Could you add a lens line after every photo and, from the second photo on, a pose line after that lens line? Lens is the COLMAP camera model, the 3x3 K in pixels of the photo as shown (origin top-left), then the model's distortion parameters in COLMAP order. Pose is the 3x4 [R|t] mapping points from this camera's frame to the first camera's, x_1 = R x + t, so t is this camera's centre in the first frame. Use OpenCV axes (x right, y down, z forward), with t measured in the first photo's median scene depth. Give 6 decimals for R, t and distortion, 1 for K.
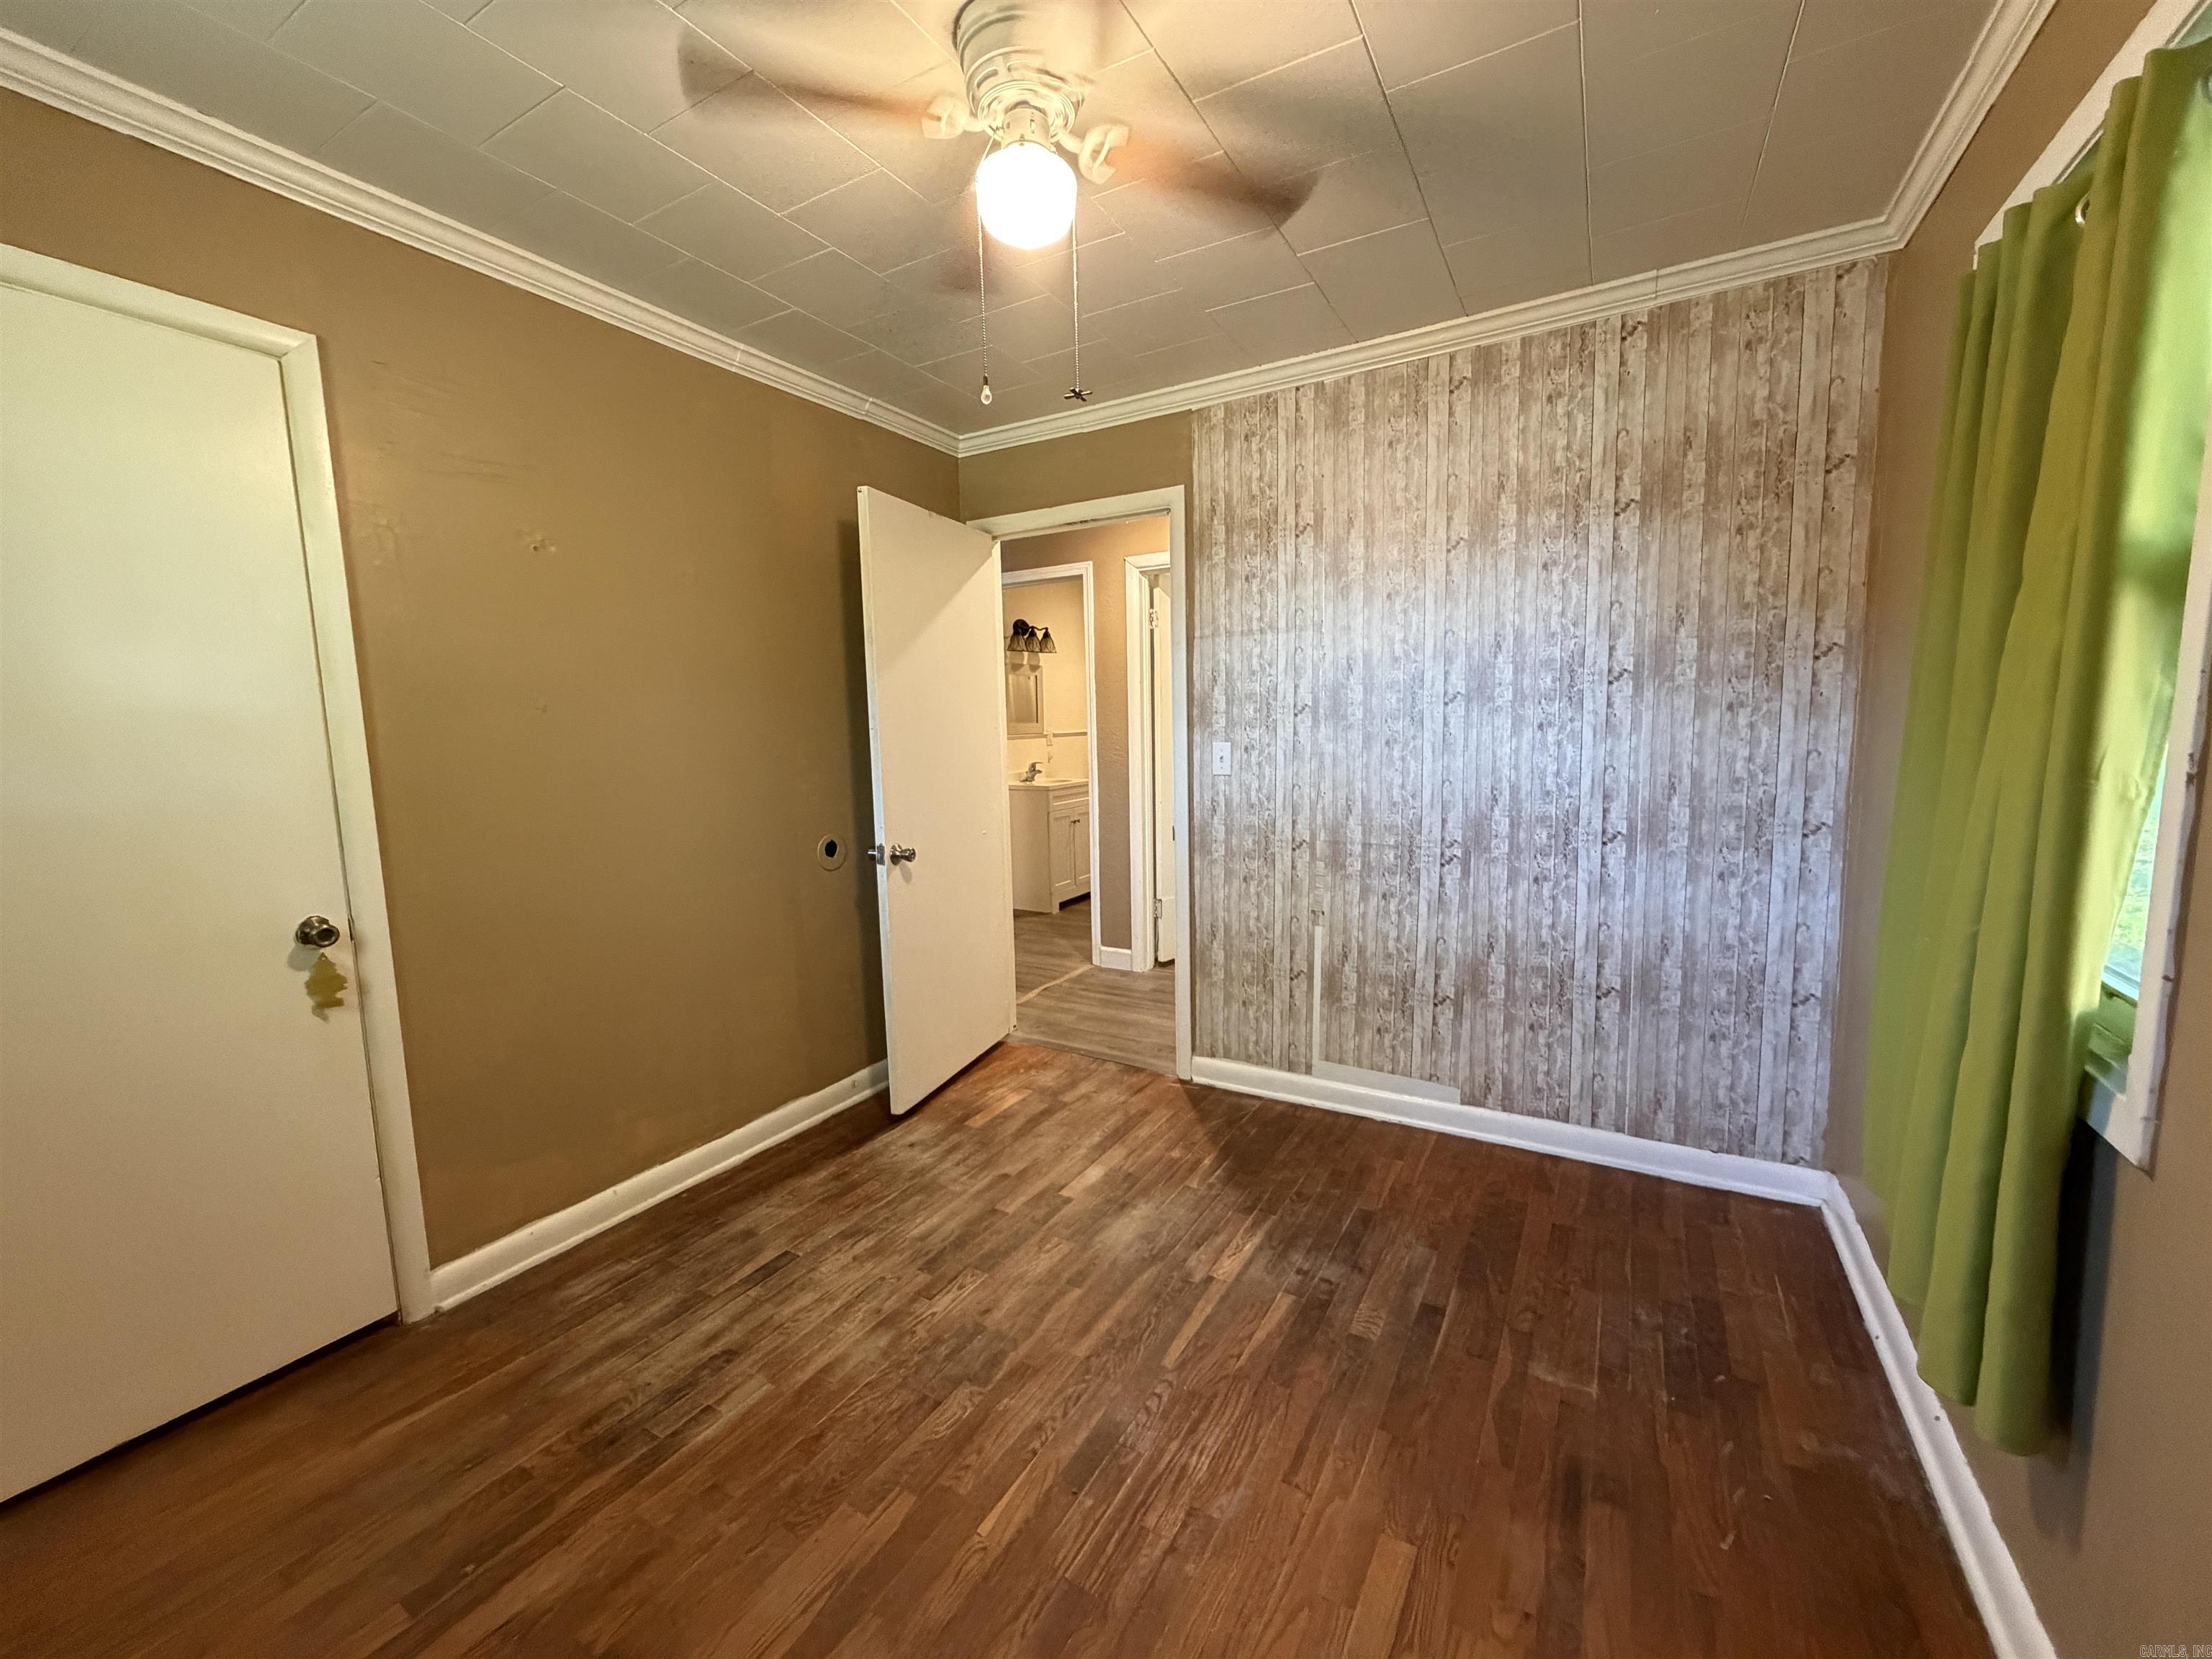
lens RADIAL K [[879.5, 0, 1092.0], [0, 879.5, 820.7], [0, 0, 1]] dist [-0.001116, 0.000309]
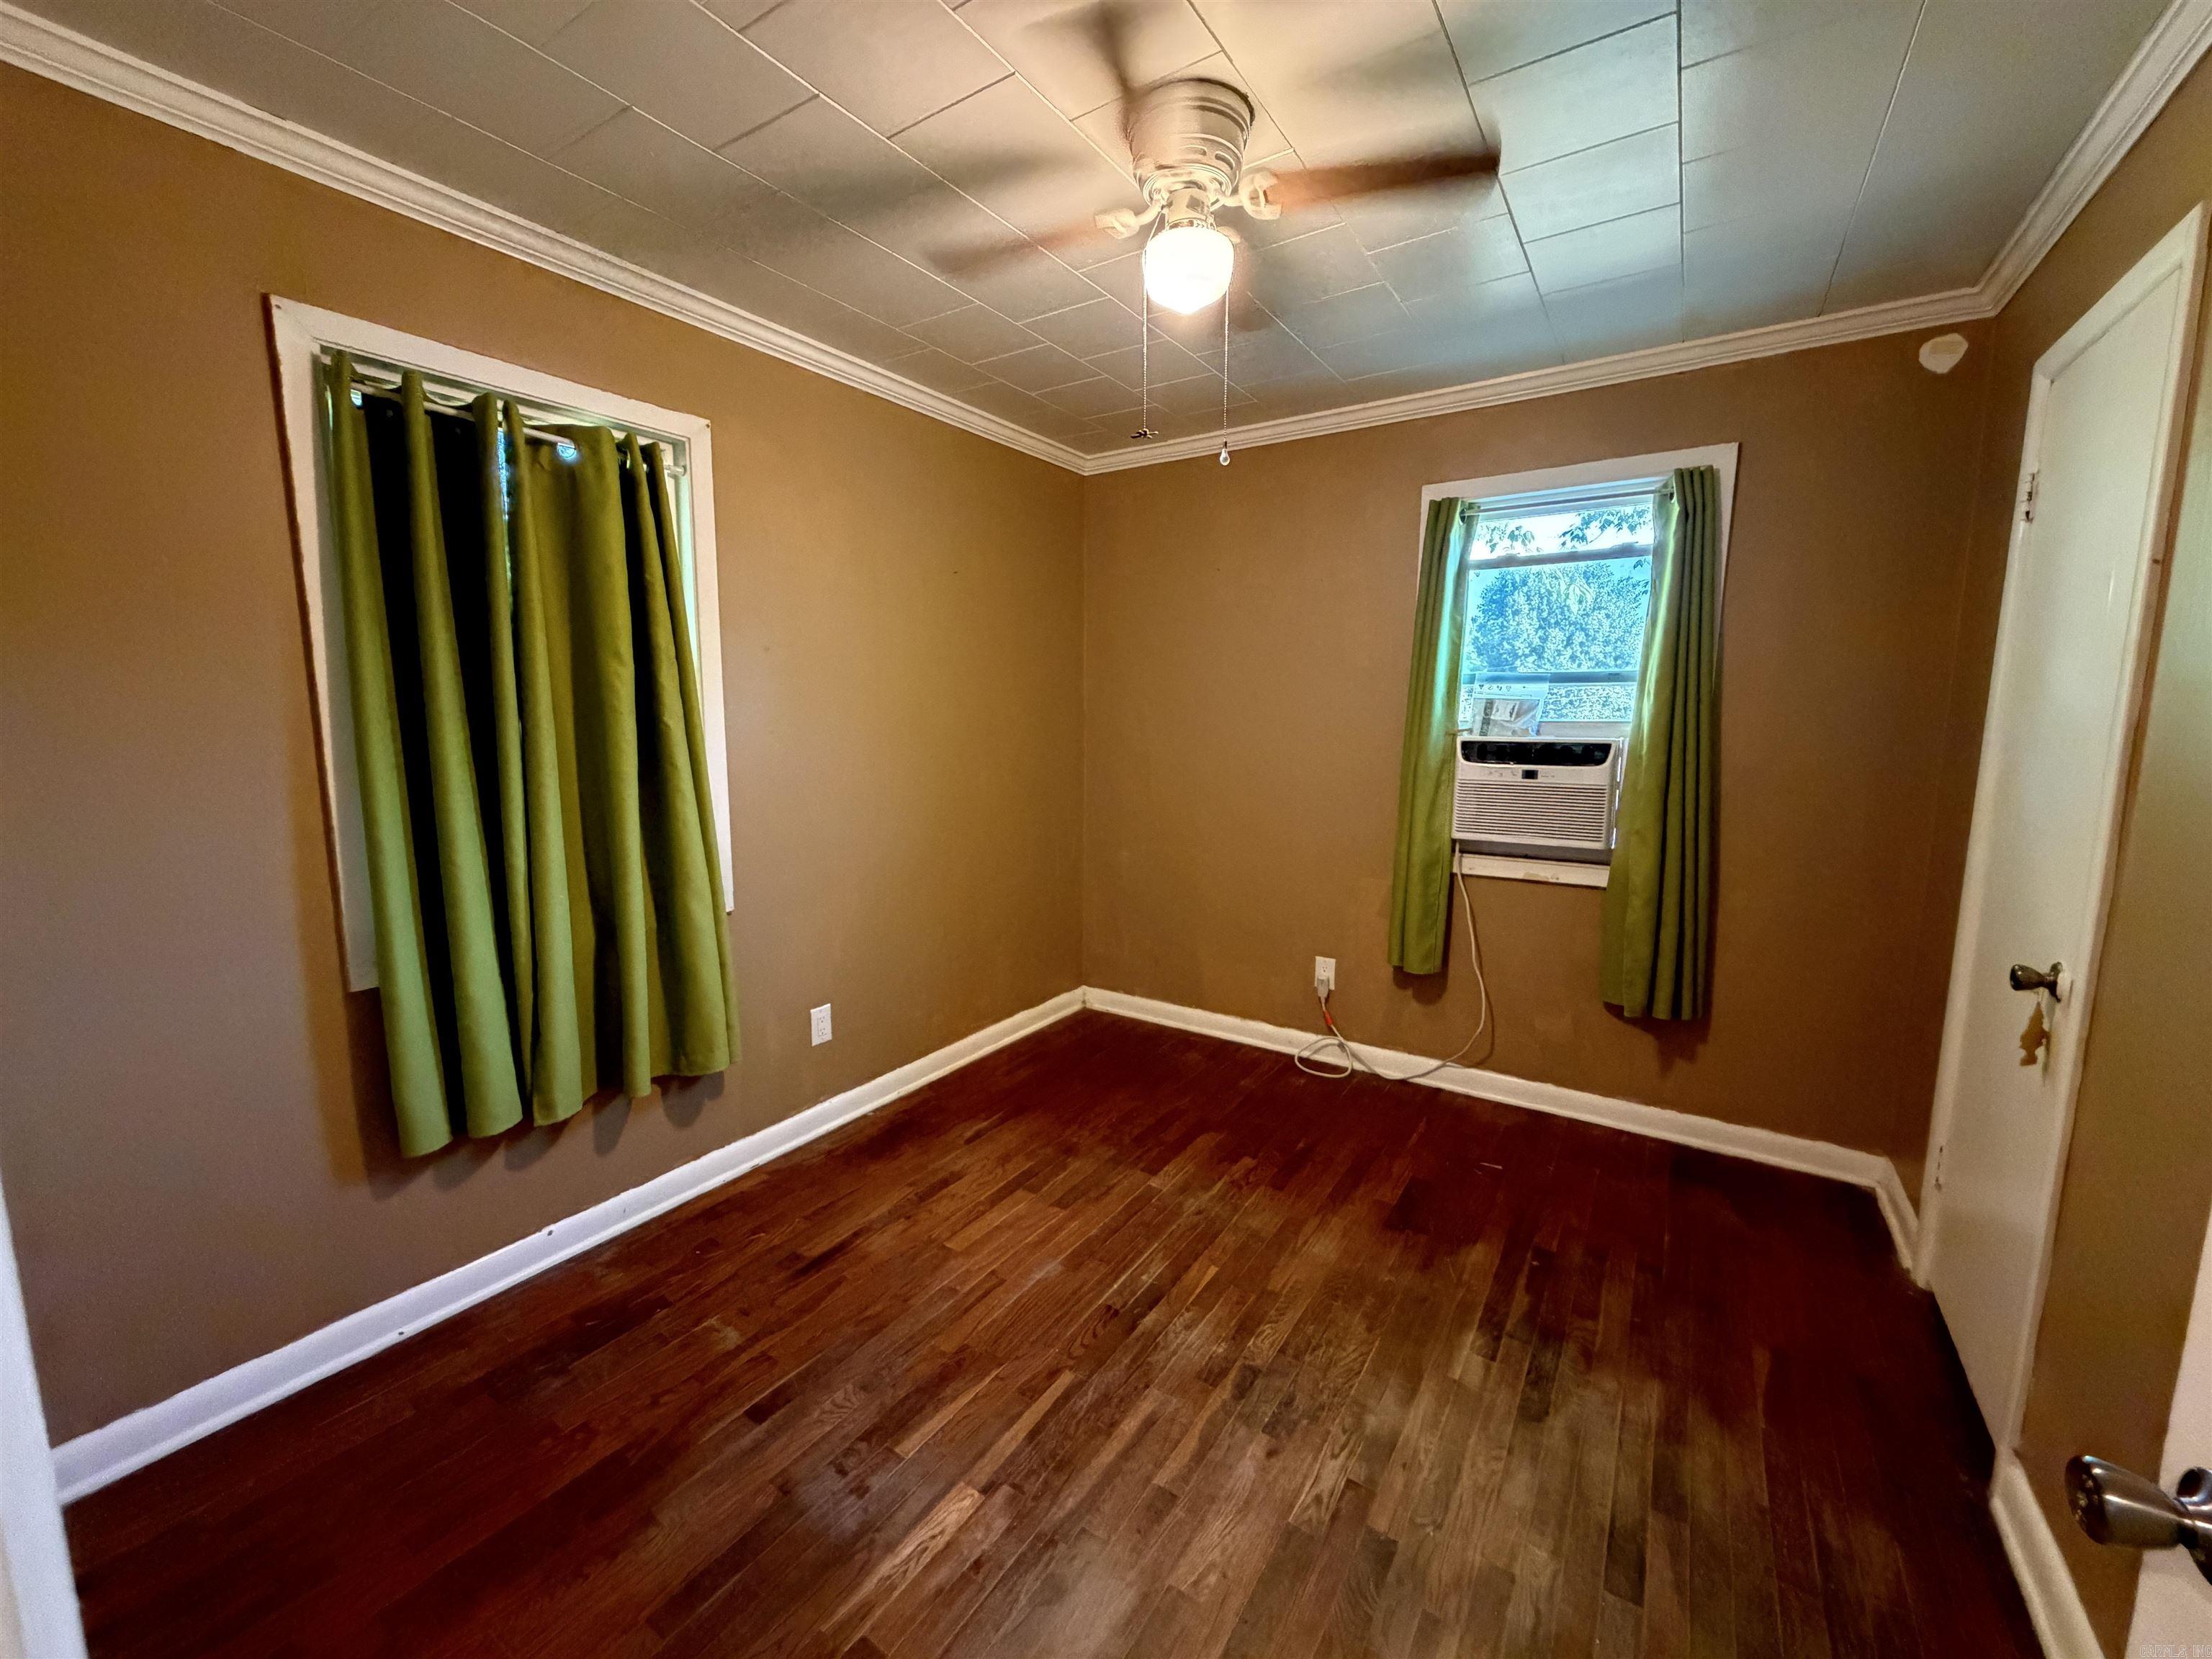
lens RADIAL K [[879.5, 0, 1107.7], [0, 879.5, 829.1], [0, 0, 1]] dist [-0.001116, 0.000309]
pose [[-0.999078, 0.010318, 0.041667, -0.007574], [0.020141, 0.969879, 0.242752, -0.221648], [-0.037907, 0.243367, -0.969193, 1.688680]]
